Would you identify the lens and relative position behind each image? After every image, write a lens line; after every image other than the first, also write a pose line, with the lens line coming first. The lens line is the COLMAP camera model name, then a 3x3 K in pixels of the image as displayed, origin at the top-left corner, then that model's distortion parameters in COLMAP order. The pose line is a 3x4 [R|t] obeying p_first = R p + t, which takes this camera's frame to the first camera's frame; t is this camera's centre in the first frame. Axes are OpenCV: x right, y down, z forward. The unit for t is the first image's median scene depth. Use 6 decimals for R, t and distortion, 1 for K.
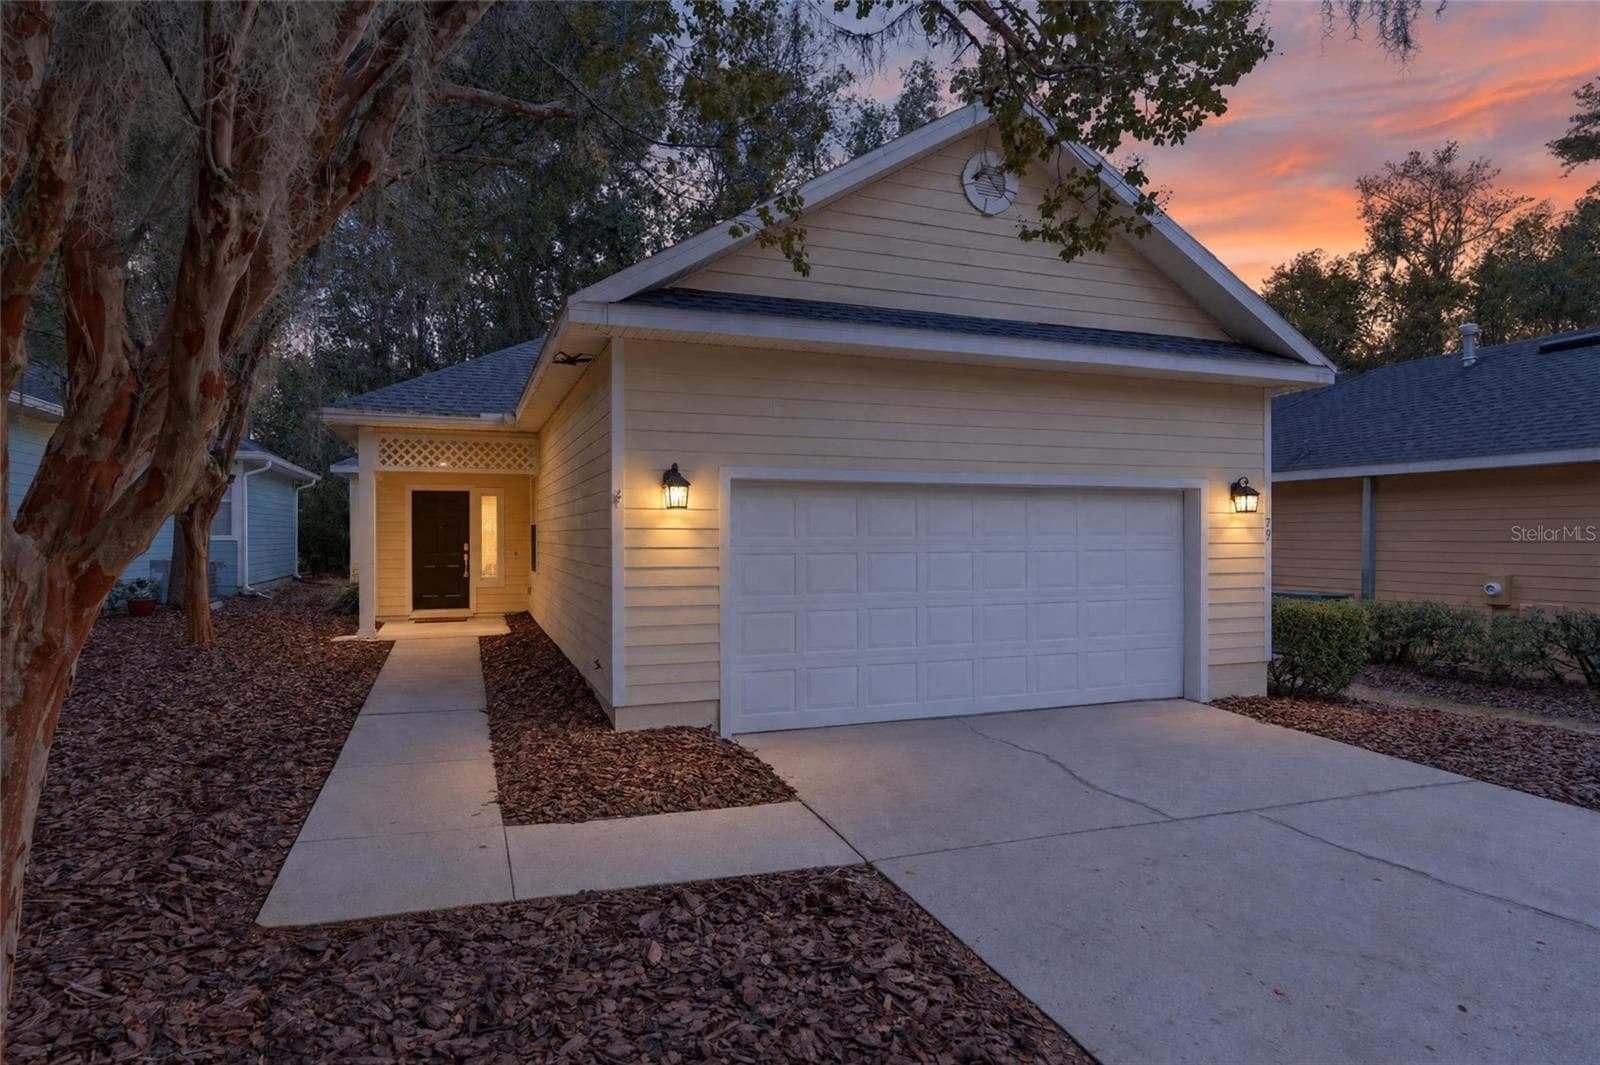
lens RADIAL K [[893.4, 0, 802.0], [0, 893.4, 541.7], [0, 0, 1]] dist [0.000904, 0.000368]
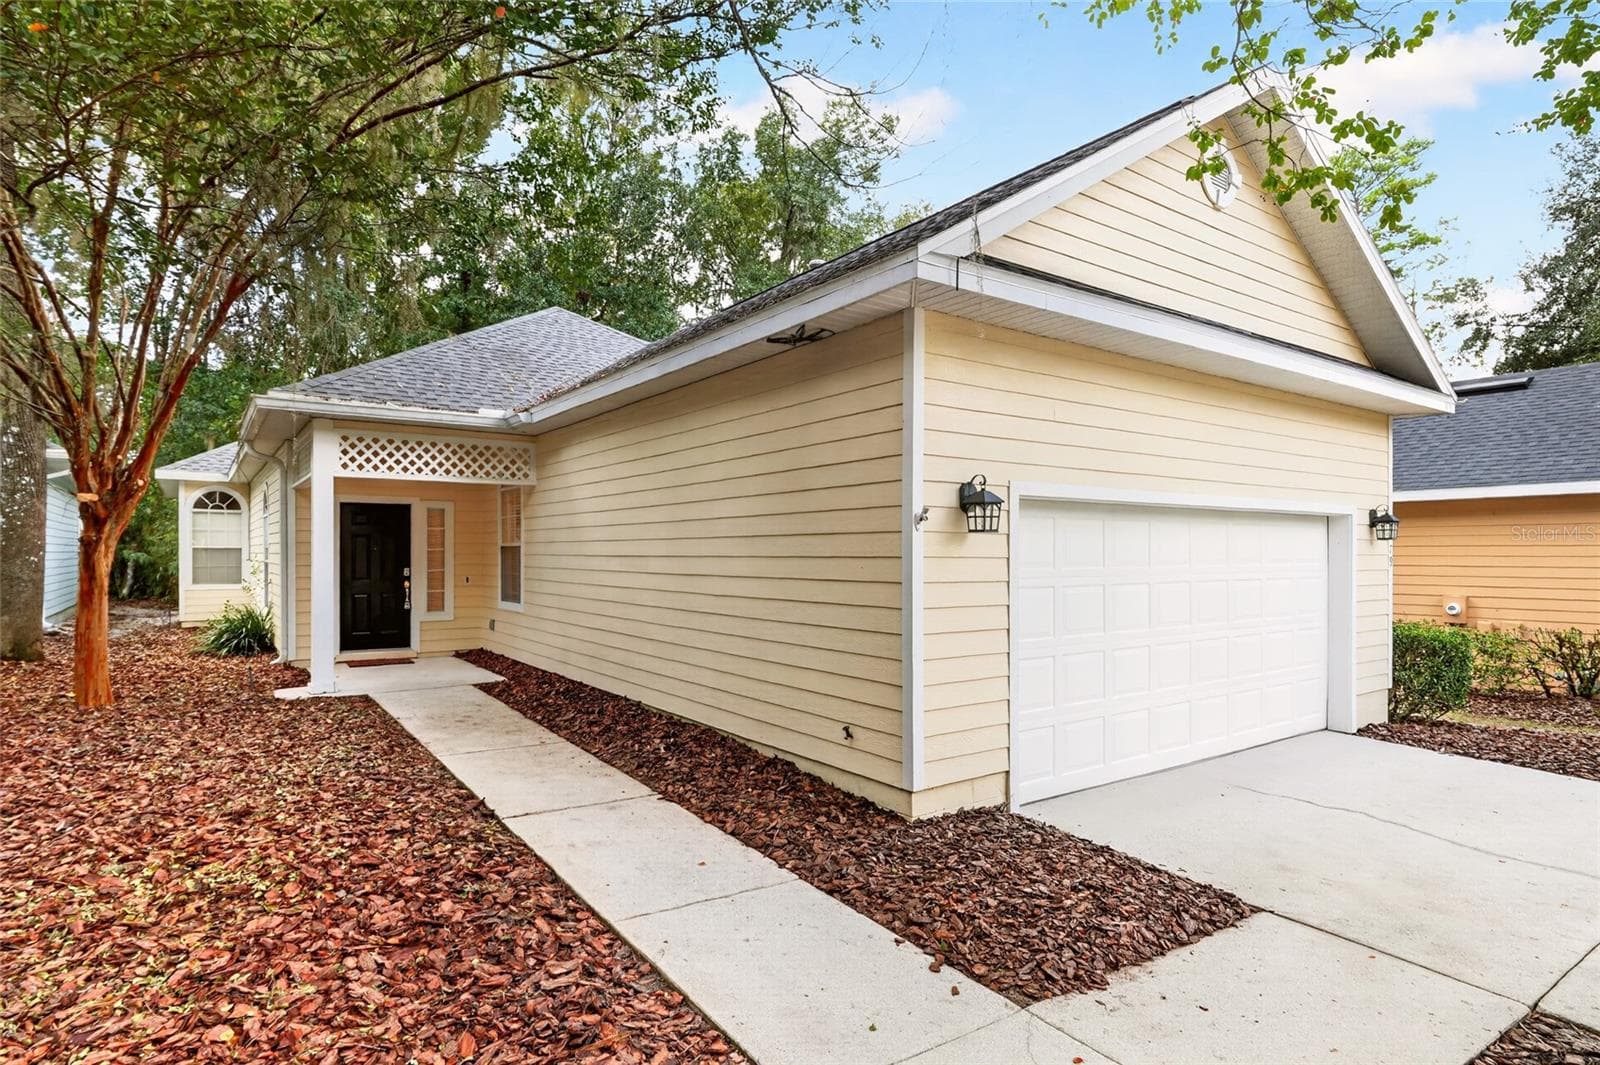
lens RADIAL K [[868.0, 0, 796.1], [0, 868.0, 550.1], [0, 0, 1]] dist [-0.001869, -0.000213]
pose [[0.969175, 0.003101, 0.246355, -0.272658], [-0.000550, 0.999946, -0.010422, -0.007663], [-0.246374, 0.009965, 0.969124, 0.167476]]
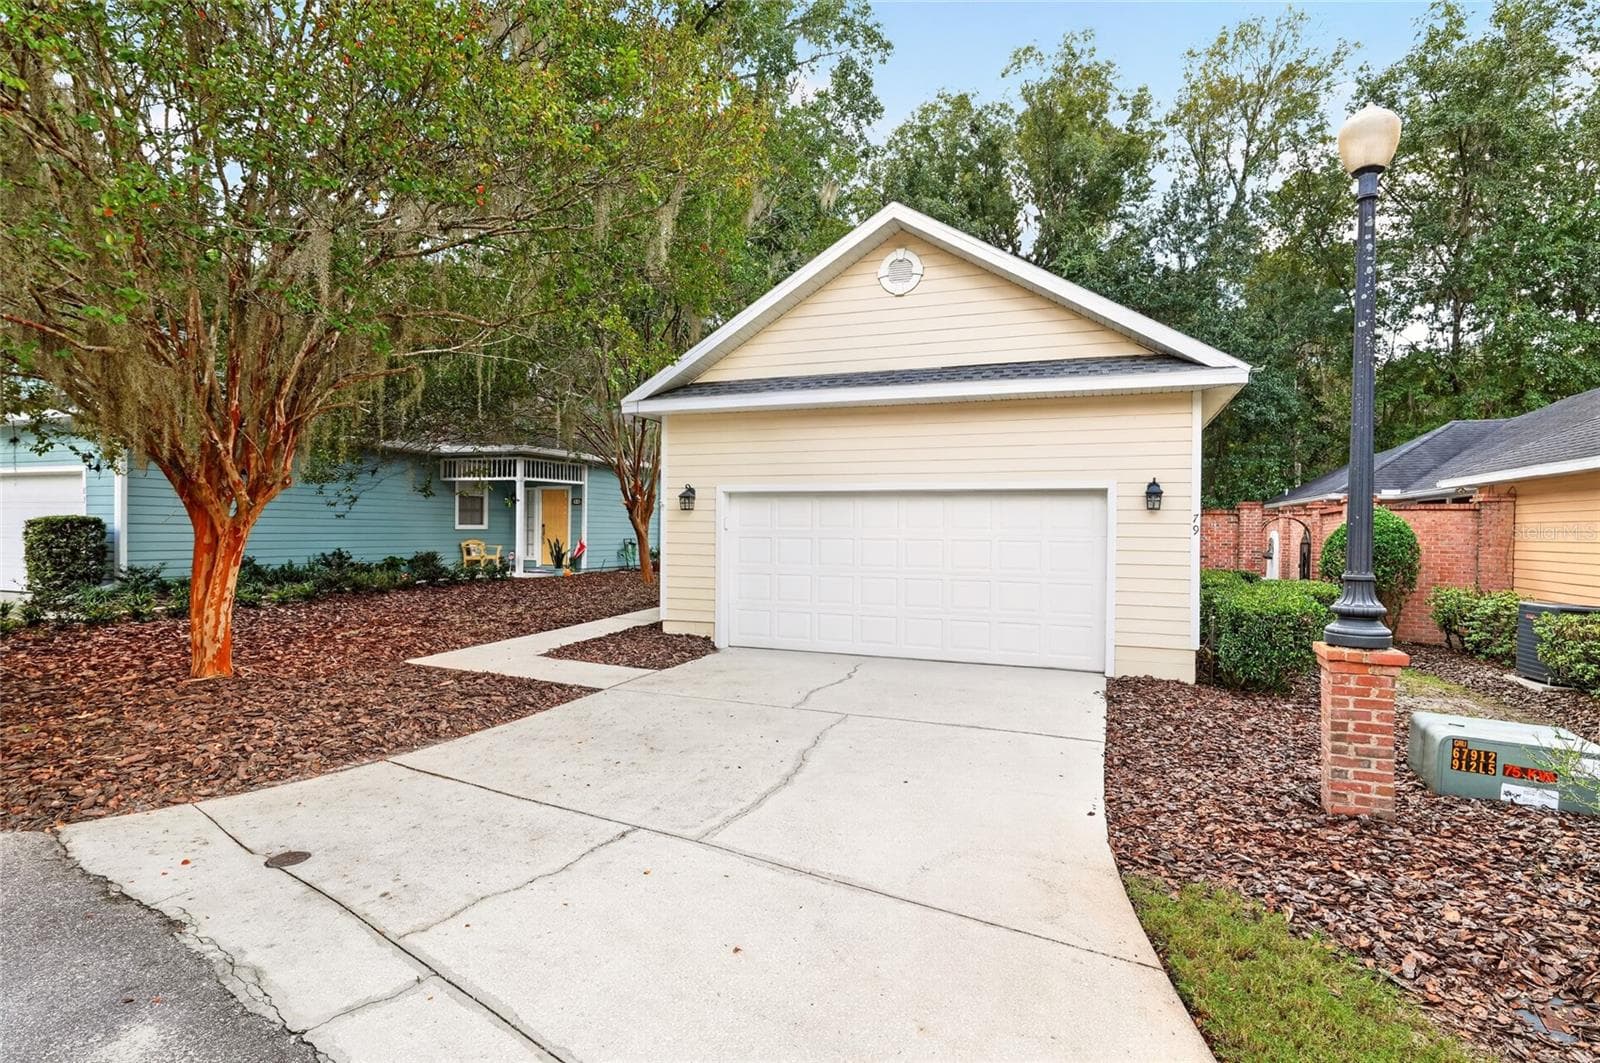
lens RADIAL K [[796.0, 0, 800.0], [0, 796.0, 531.5], [0, 0, 1]] dist [-0.003089, -0.000163]
pose [[0.740641, 0.010745, -0.671815, 0.597277], [-0.016873, 0.999854, -0.002611, 0.002976], [0.671689, 0.013269, 0.740714, -0.003679]]
